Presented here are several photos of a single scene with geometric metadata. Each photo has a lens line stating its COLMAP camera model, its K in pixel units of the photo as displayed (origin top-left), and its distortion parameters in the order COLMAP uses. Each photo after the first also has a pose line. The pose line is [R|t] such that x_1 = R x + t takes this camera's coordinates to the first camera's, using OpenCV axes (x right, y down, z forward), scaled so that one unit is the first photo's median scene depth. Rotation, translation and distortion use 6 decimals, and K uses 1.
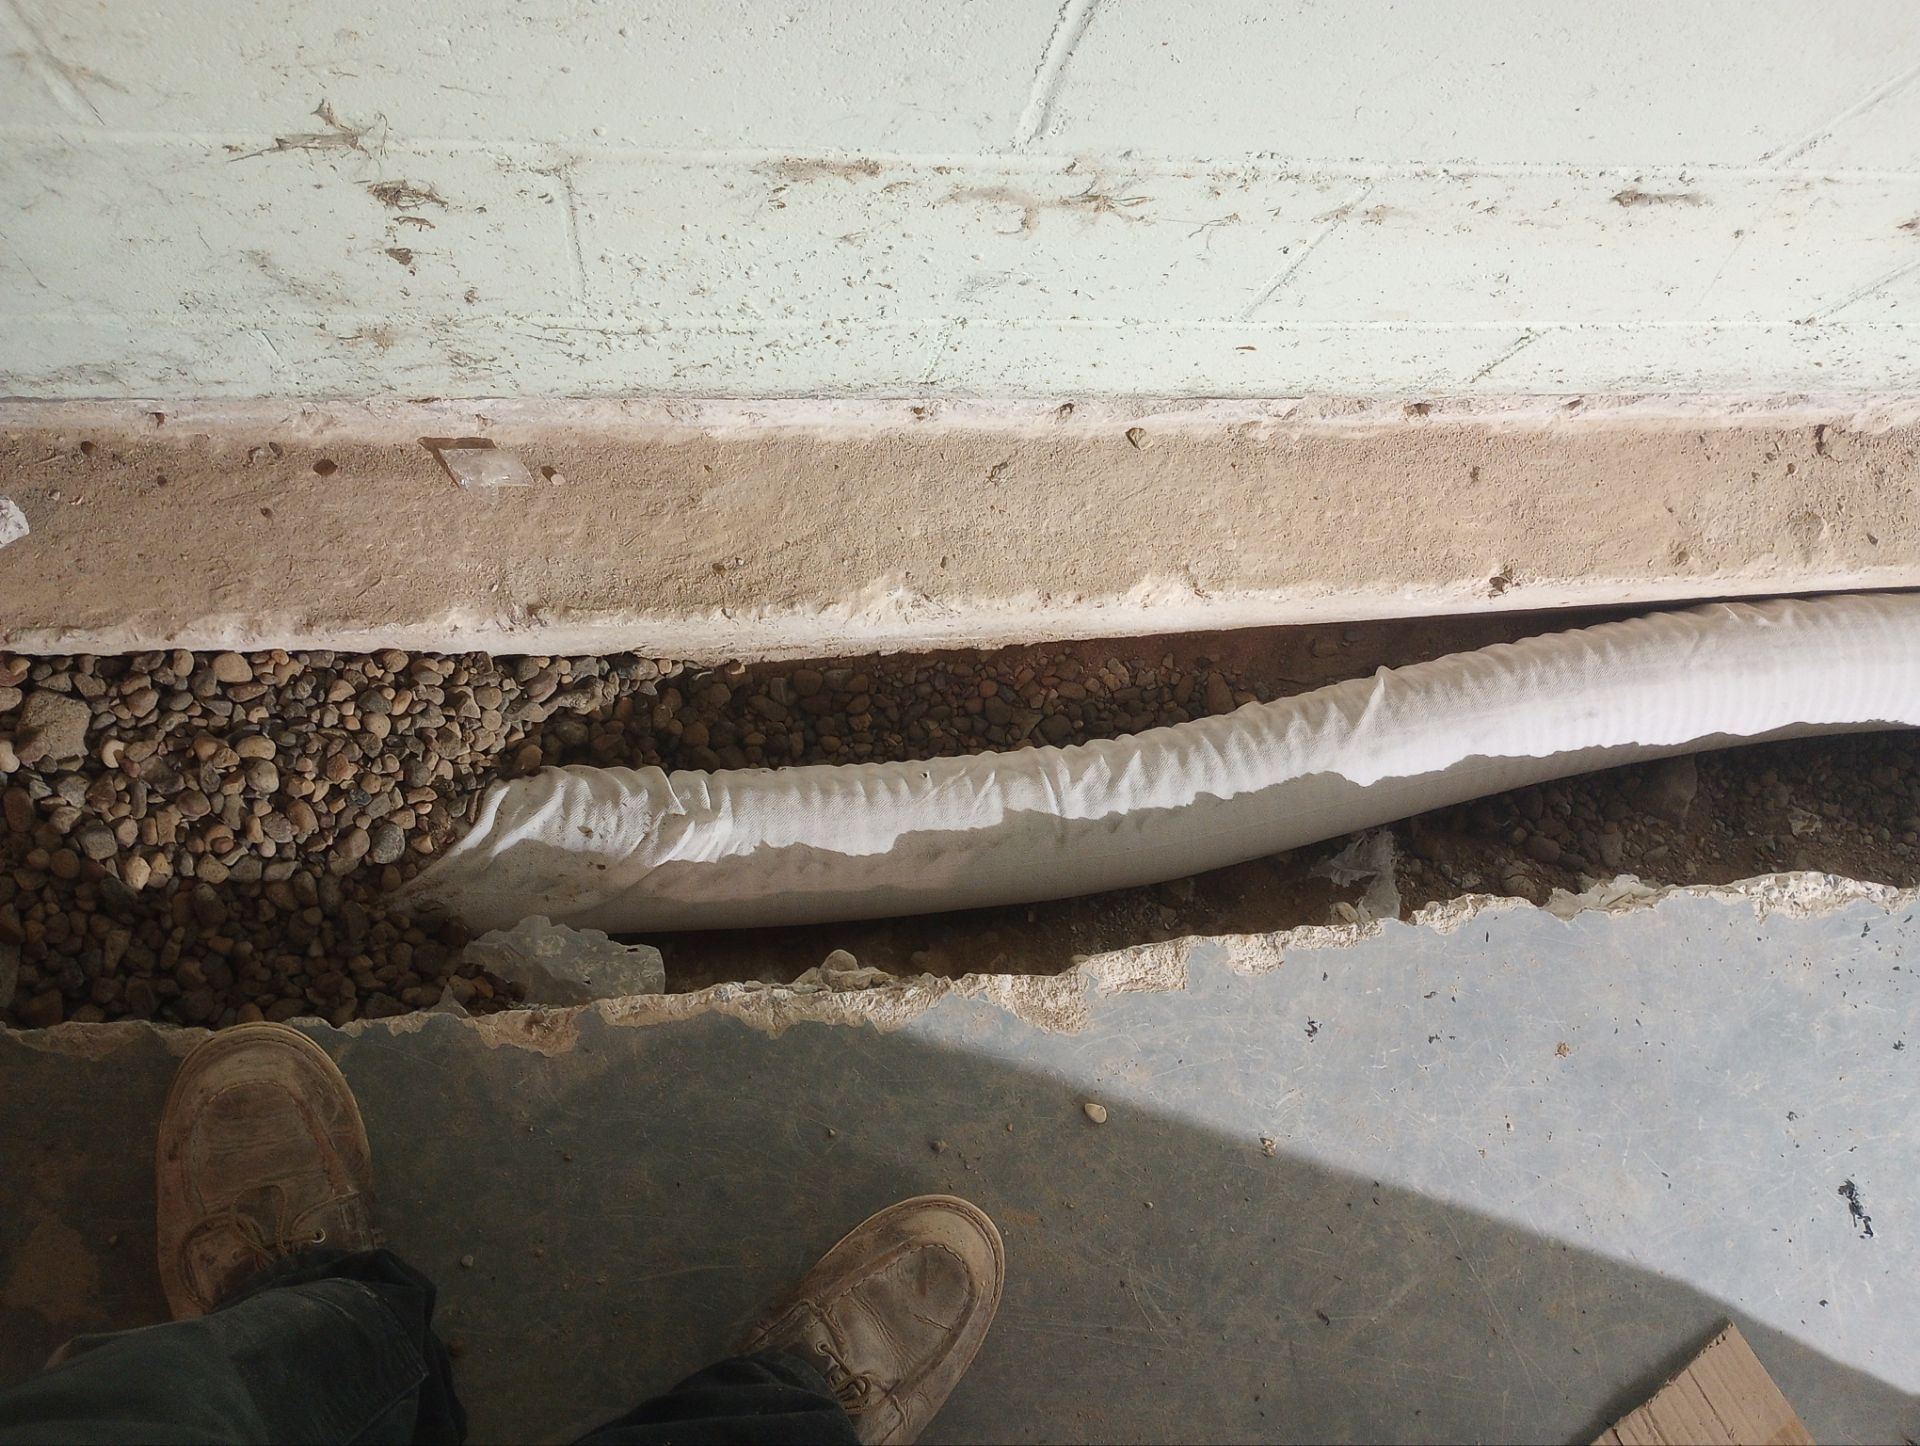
lens RADIAL K [[1513.7, 0, 960.0], [0, 1513.7, 723.0], [0, 0, 1]] dist [0.070265, -0.097646]
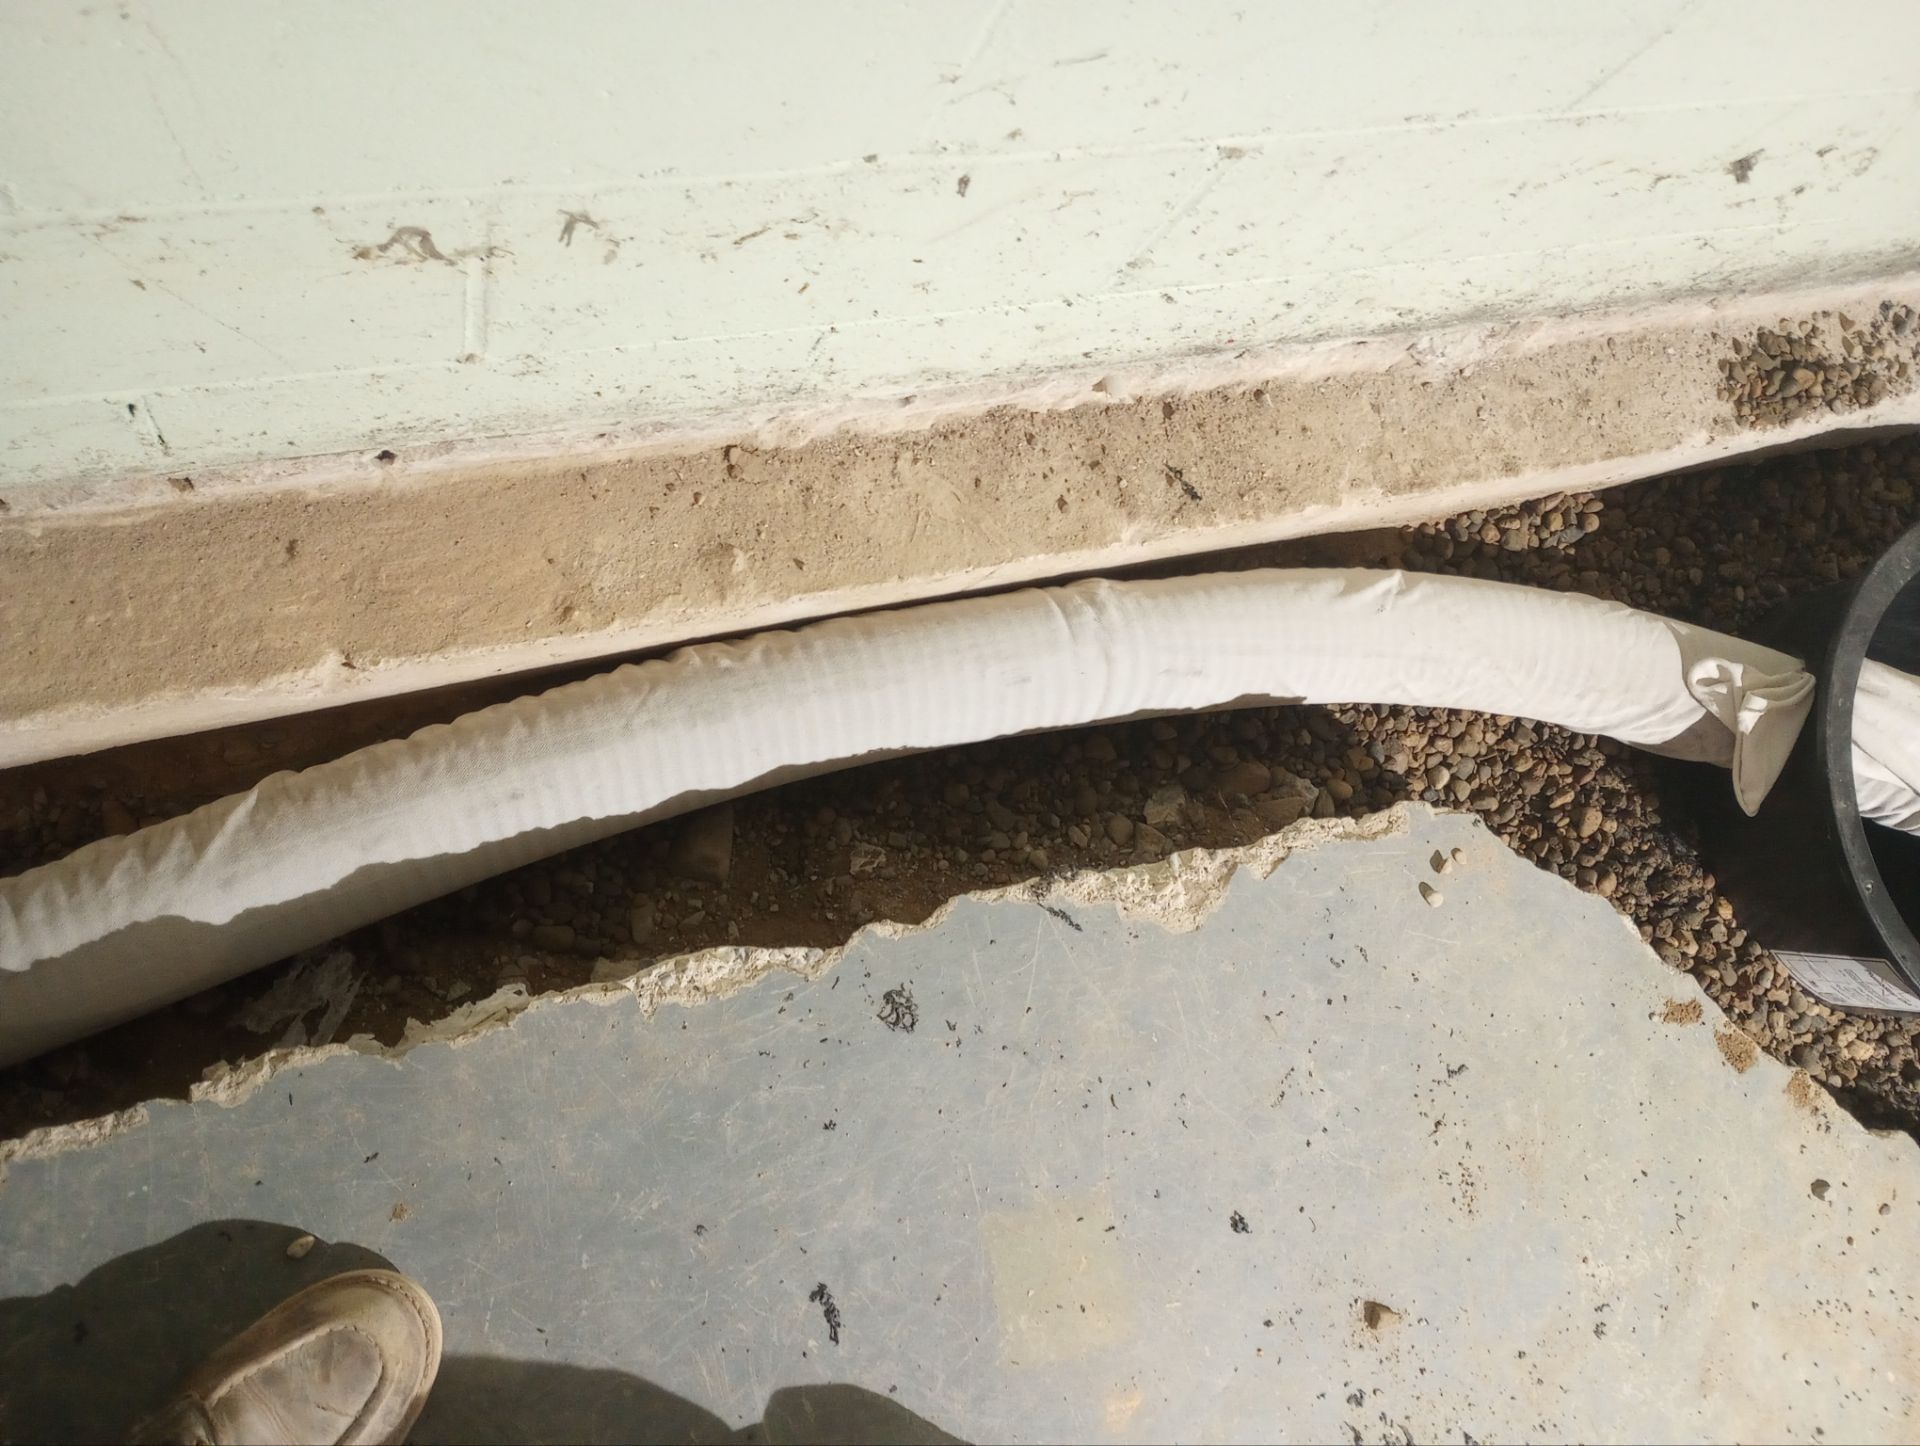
lens RADIAL K [[1513.7, 0, 960.0], [0, 1513.7, 723.0], [0, 0, 1]] dist [0.070265, -0.097646]
pose [[0.981230, -0.134724, 0.137977, 0.556869], [0.133121, 0.990881, 0.020823, -0.032268], [-0.139524, -0.002064, 0.990216, 0.088790]]
